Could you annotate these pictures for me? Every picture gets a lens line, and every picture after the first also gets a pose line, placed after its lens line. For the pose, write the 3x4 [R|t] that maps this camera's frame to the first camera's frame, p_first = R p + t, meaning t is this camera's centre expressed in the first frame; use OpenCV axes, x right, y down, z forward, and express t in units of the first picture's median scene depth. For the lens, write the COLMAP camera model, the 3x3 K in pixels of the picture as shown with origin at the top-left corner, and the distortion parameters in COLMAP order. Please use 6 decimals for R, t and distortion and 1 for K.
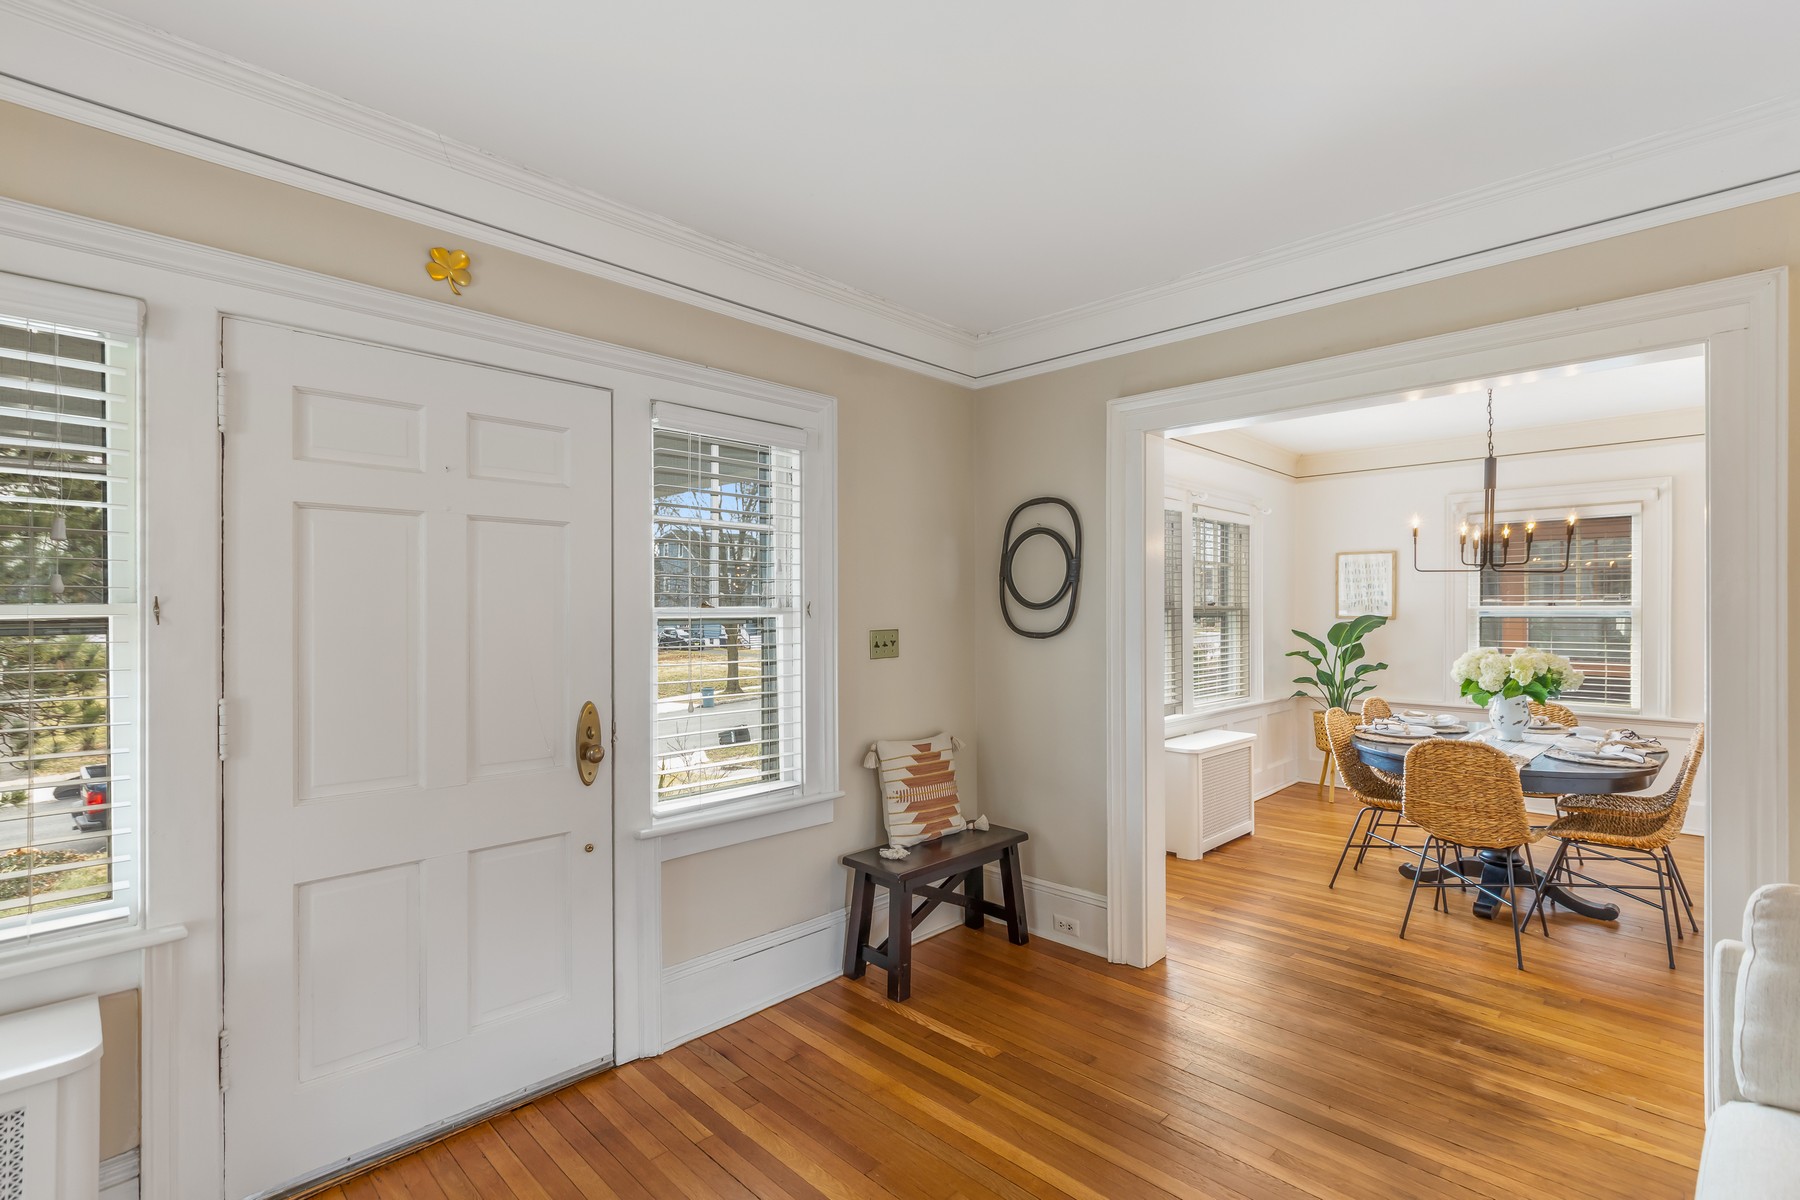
lens RADIAL K [[827.8, 0, 897.2], [0, 827.8, 604.7], [0, 0, 1]] dist [0.004156, 0.000244]
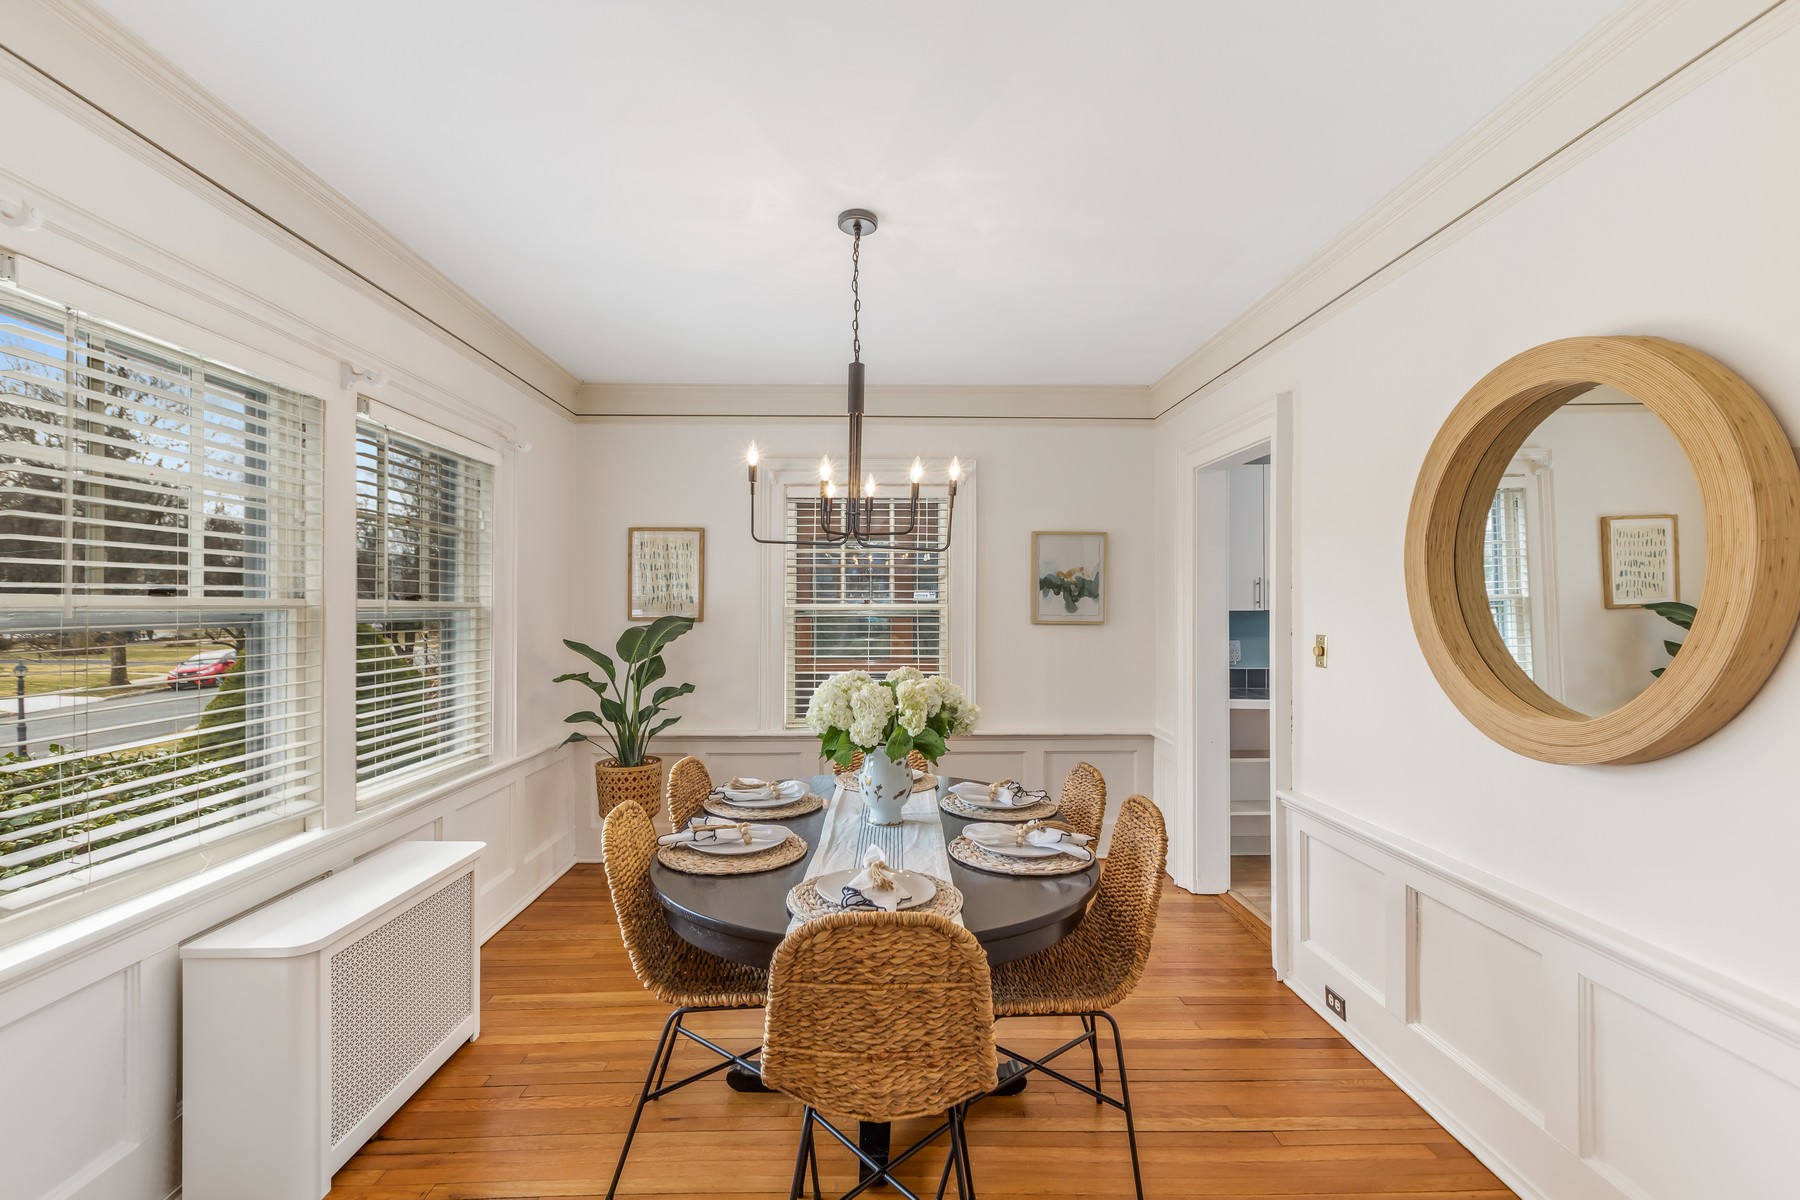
lens RADIAL K [[827.8, 0, 897.2], [0, 827.8, 604.7], [0, 0, 1]] dist [0.004156, 0.000244]
pose [[0.699403, 0.001295, 0.714726, 0.204521], [-0.002961, 0.999995, 0.001086, 0.001661], [-0.714721, -0.002876, 0.699404, 0.378513]]
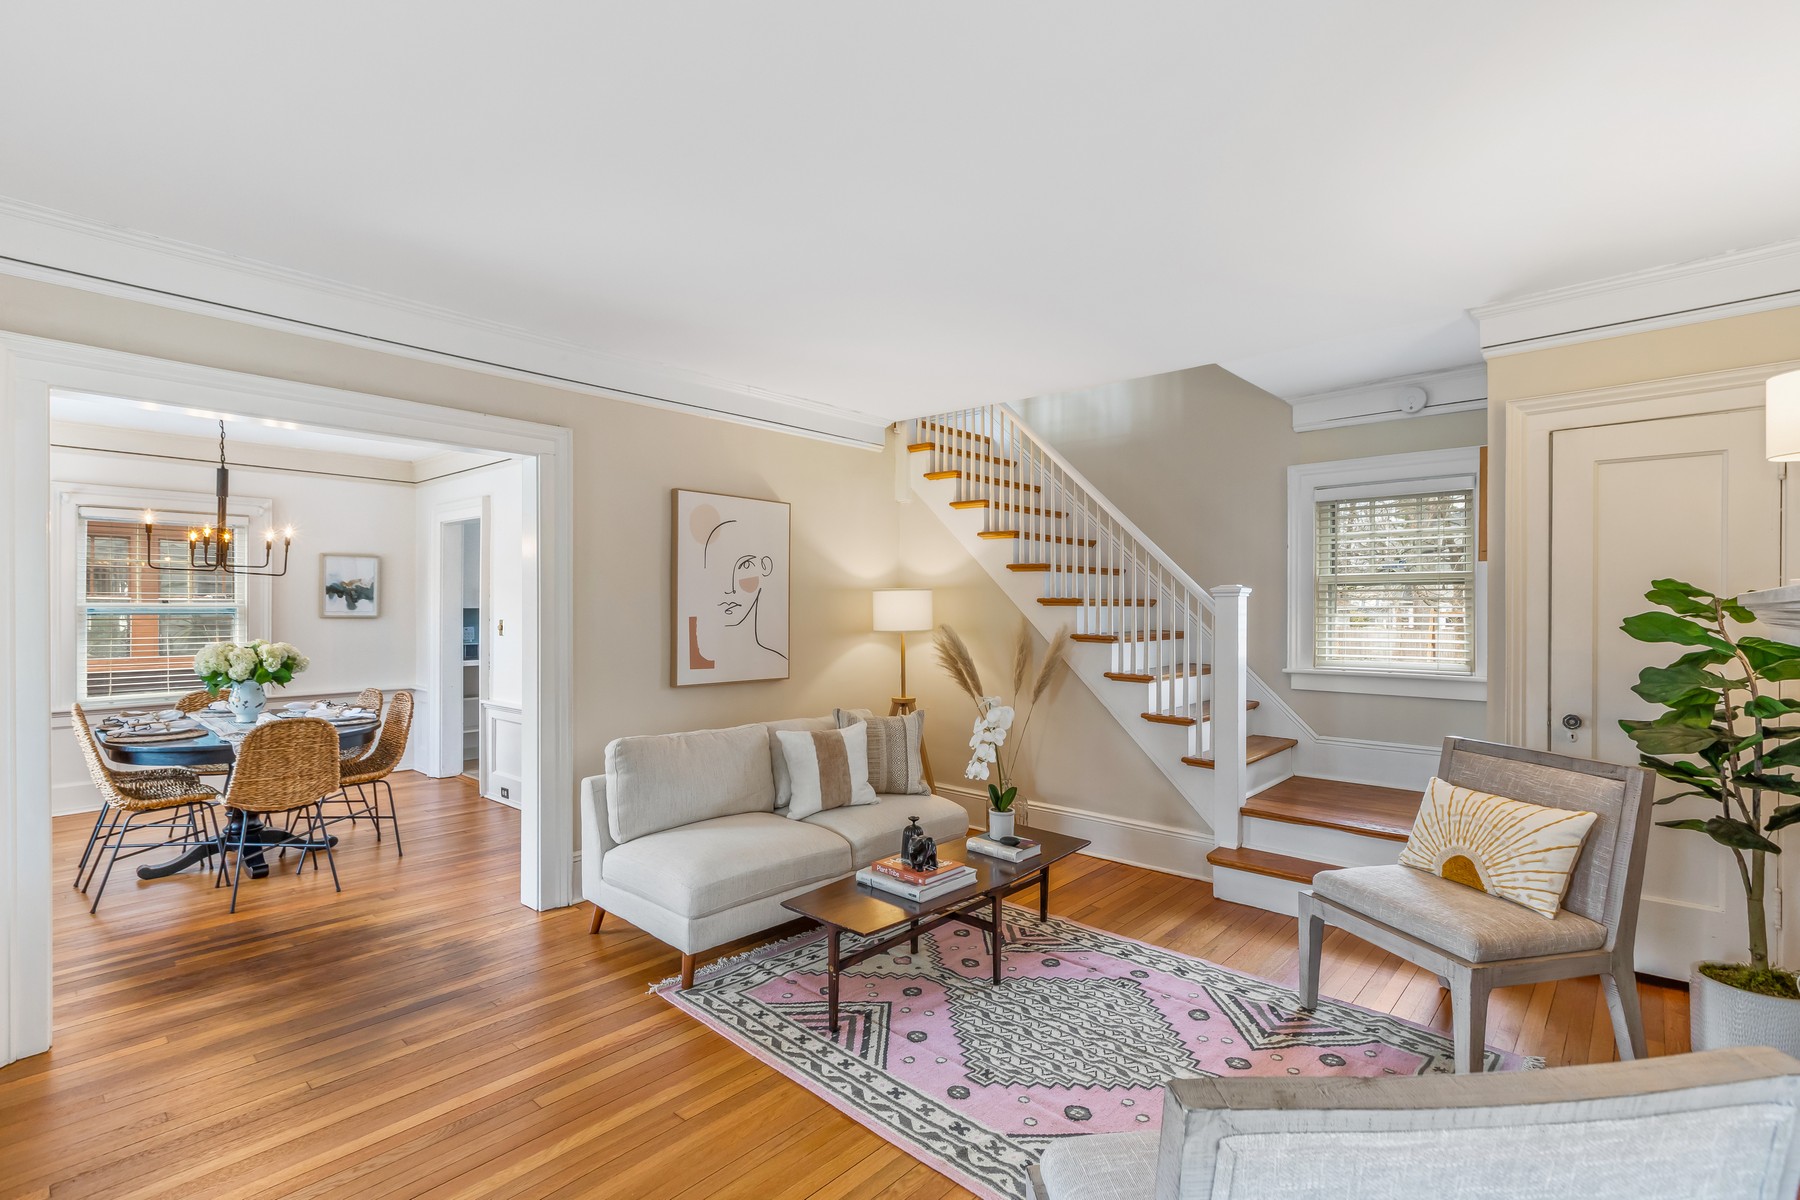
lens RADIAL K [[827.8, 0, 897.2], [0, 827.8, 604.7], [0, 0, 1]] dist [0.004156, 0.000244]
pose [[-0.041542, 0.001108, 0.999136, -0.289423], [-0.006904, 0.999975, -0.001396, -0.001163], [-0.999113, -0.006956, -0.041533, 0.107344]]
